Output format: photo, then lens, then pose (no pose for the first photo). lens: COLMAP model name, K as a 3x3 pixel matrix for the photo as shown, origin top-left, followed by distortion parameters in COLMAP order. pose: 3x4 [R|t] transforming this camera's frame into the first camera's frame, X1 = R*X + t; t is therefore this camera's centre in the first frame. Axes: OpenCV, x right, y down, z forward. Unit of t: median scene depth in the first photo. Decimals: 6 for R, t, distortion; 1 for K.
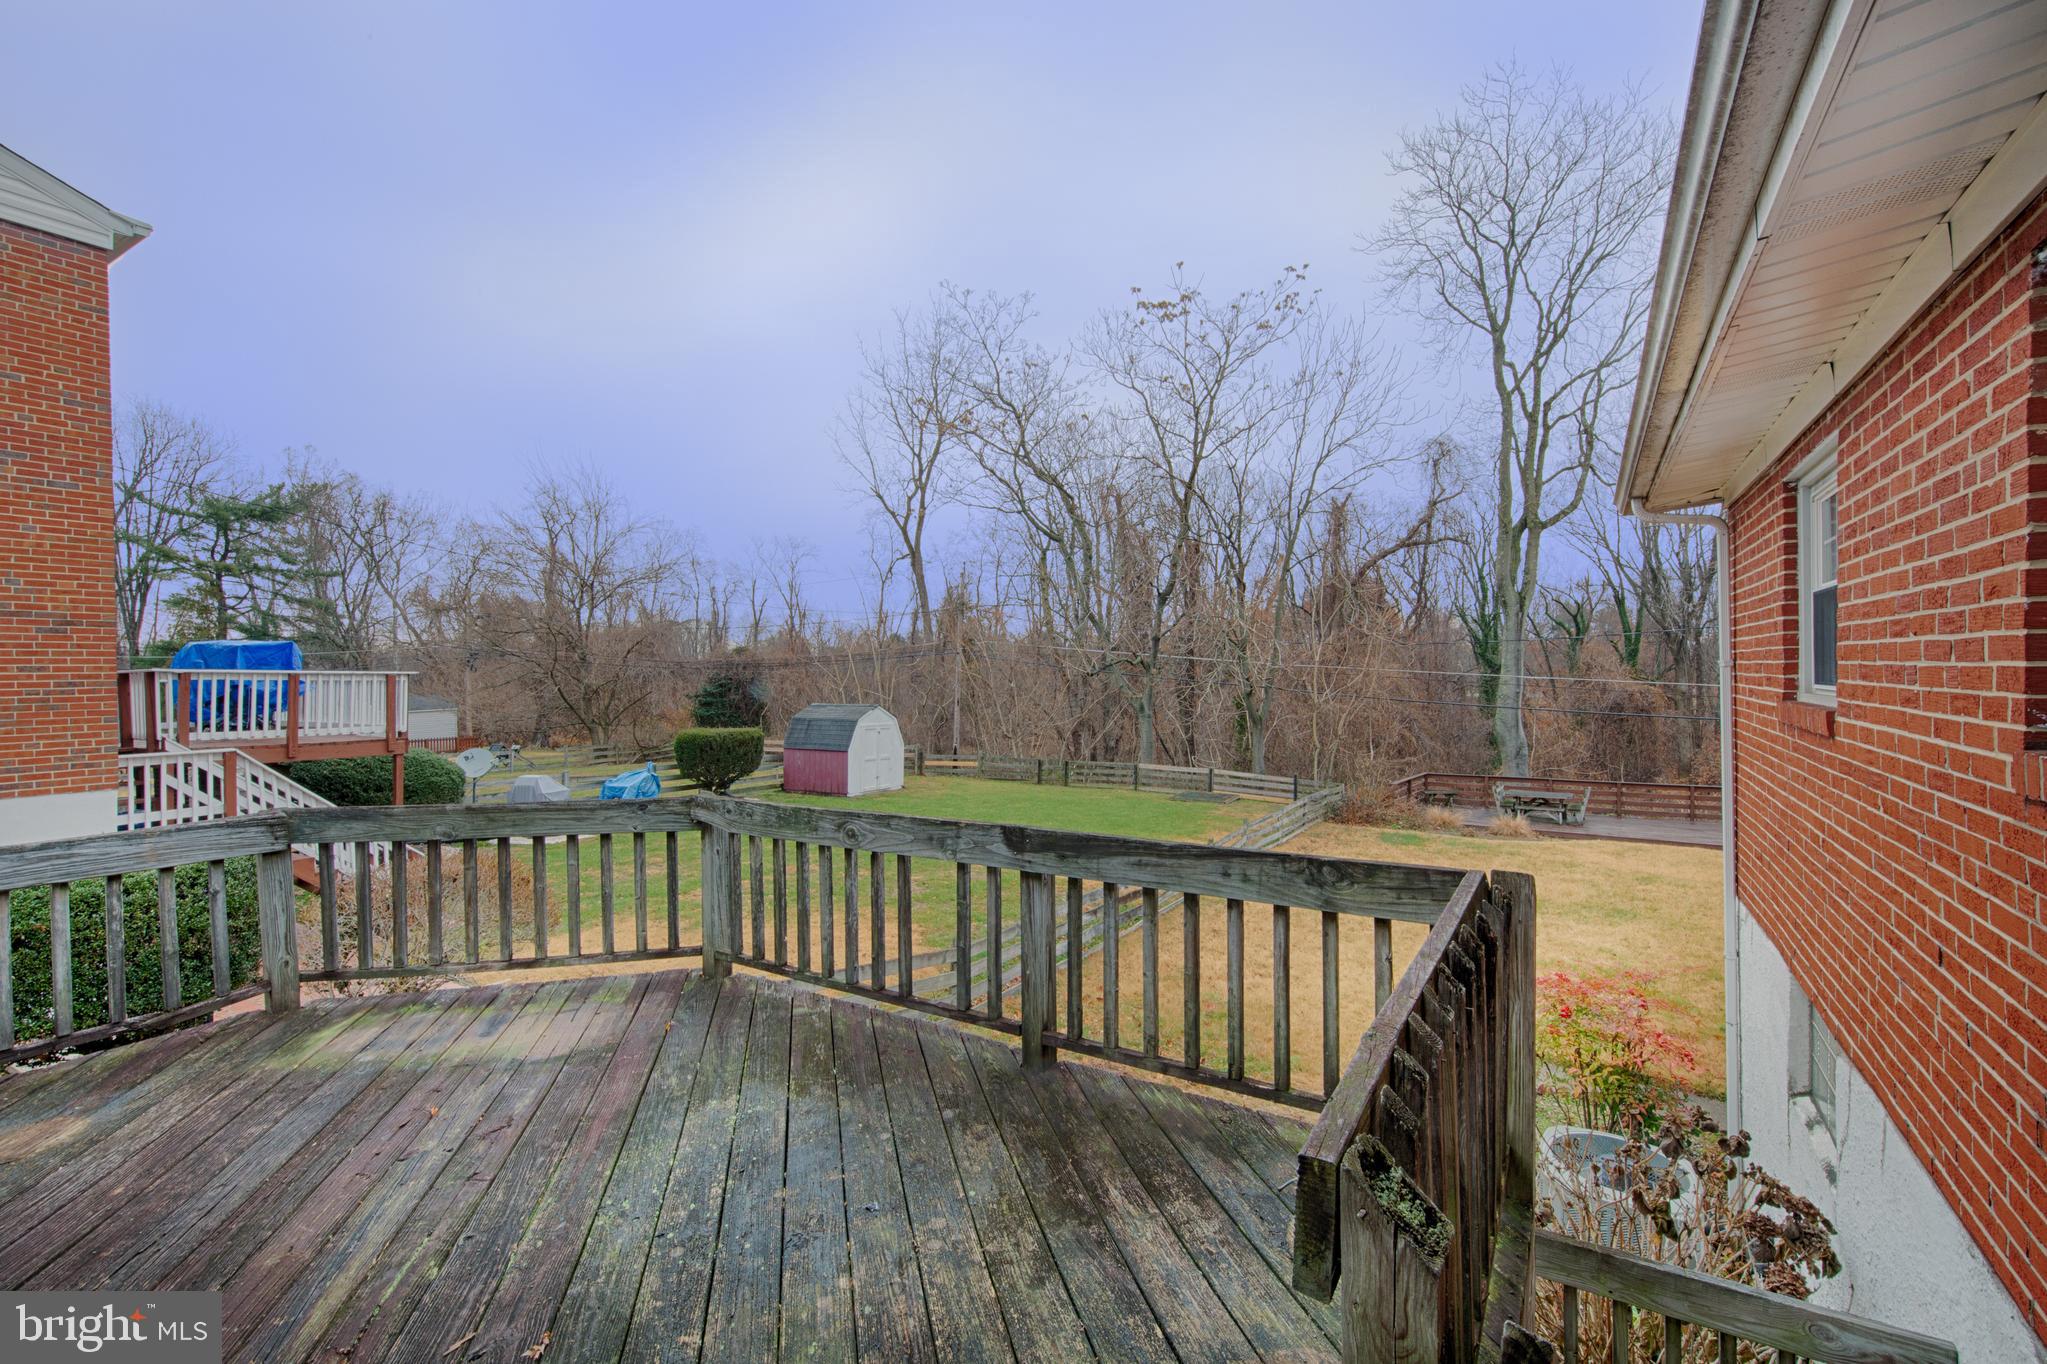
lens RADIAL K [[866.8, 0, 1023.9], [0, 866.8, 683.4], [0, 0, 1]] dist [0.010231, -0.000104]
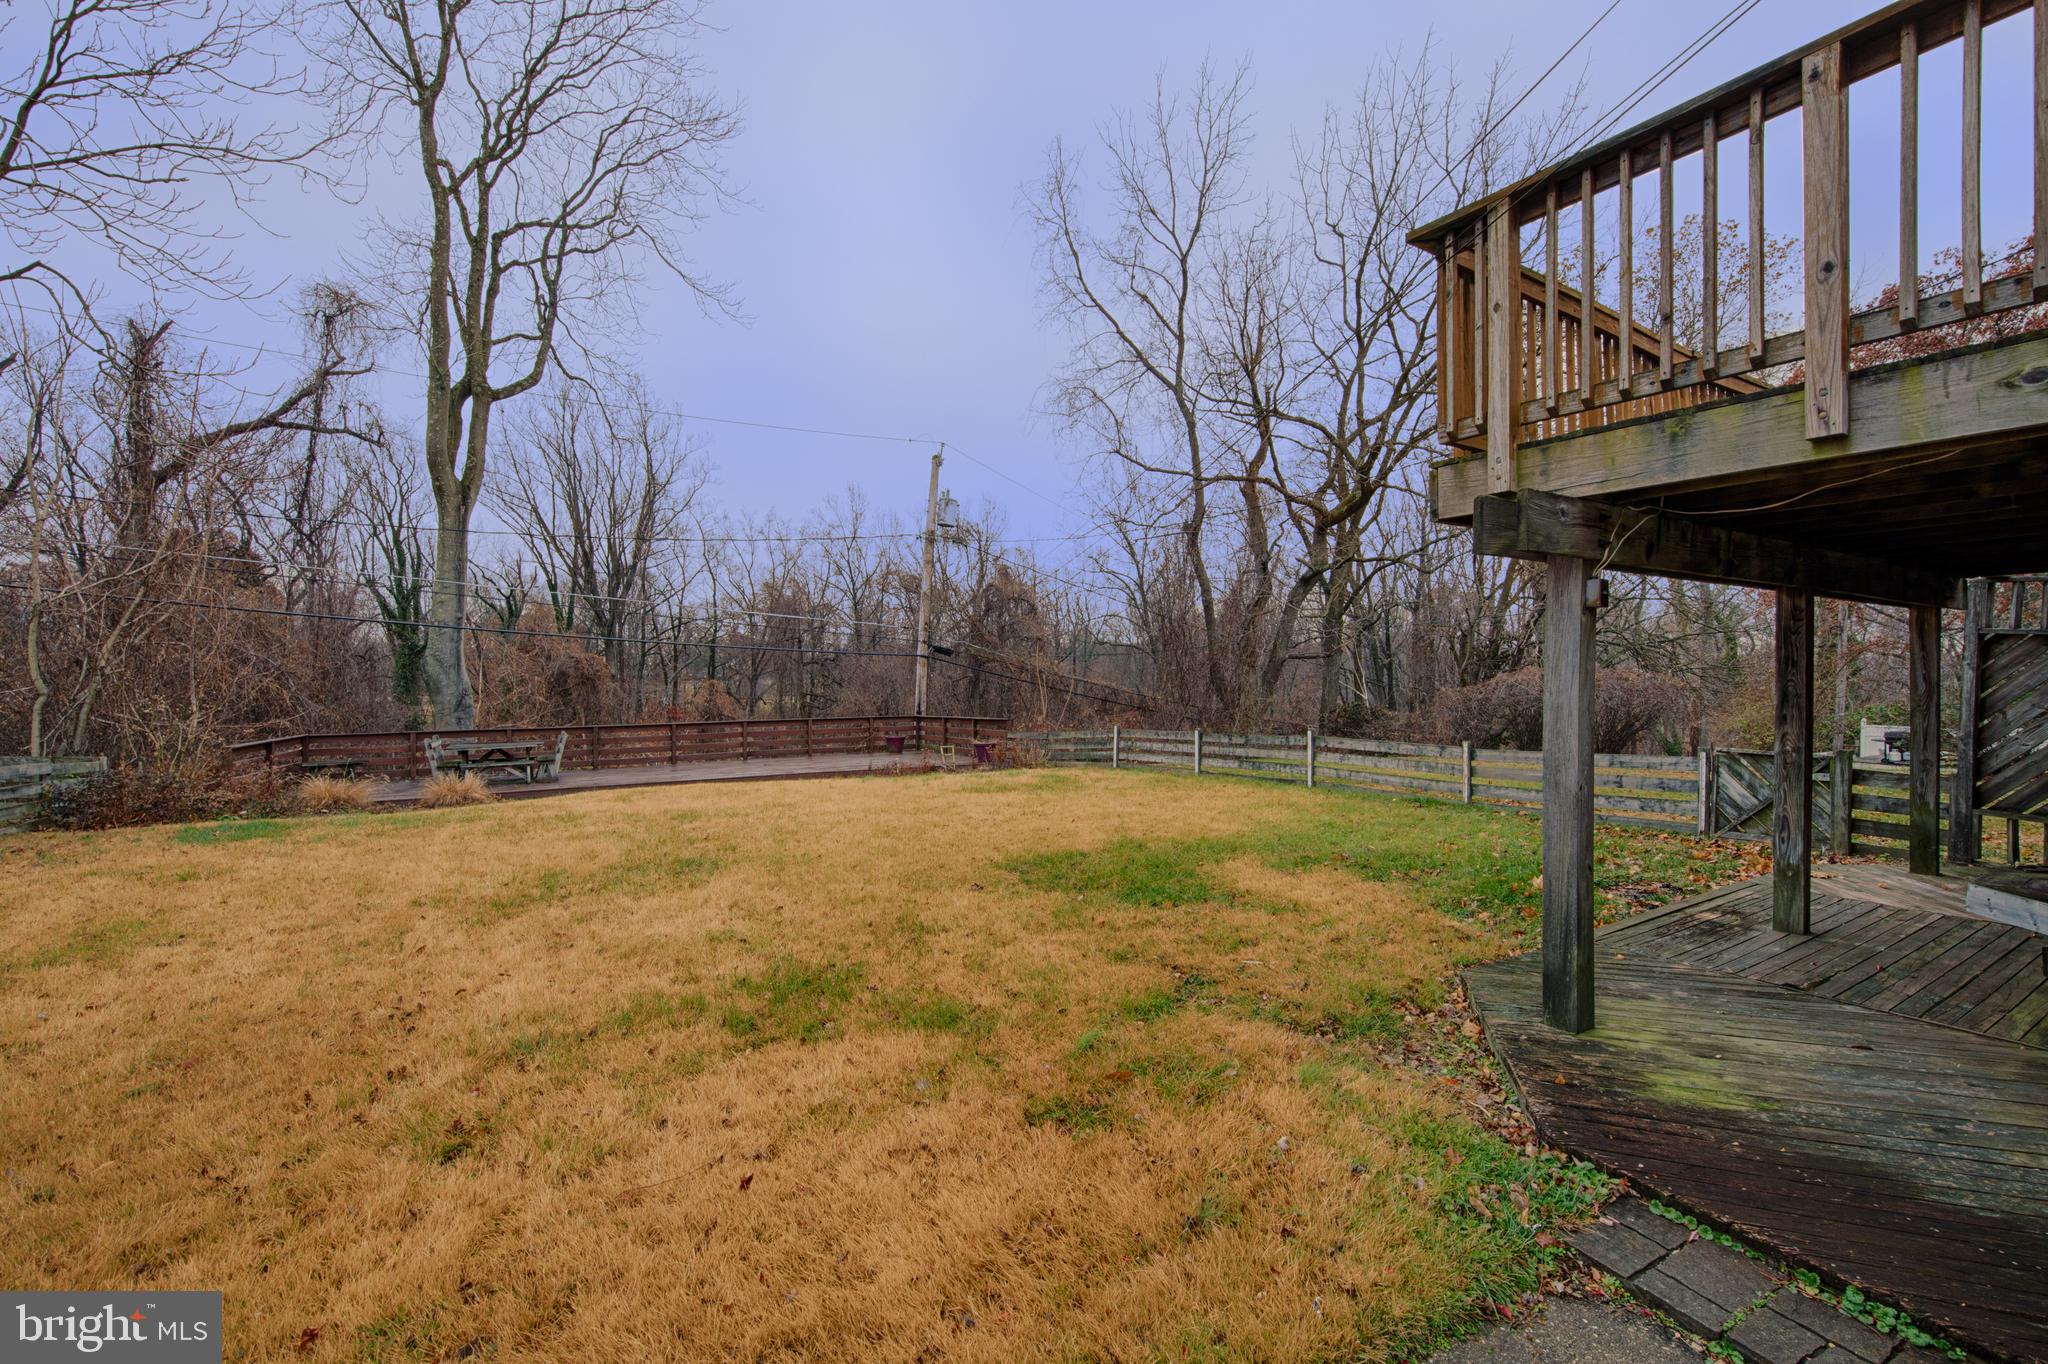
lens RADIAL K [[867.2, 0, 1029.0], [0, 867.2, 683.0], [0, 0, 1]] dist [0.010231, -0.000104]
pose [[0.441976, 0.005864, 0.897008, 0.131167], [0.003689, 0.999958, -0.008355, 0.070667], [-0.897019, 0.007002, 0.441936, 0.259744]]
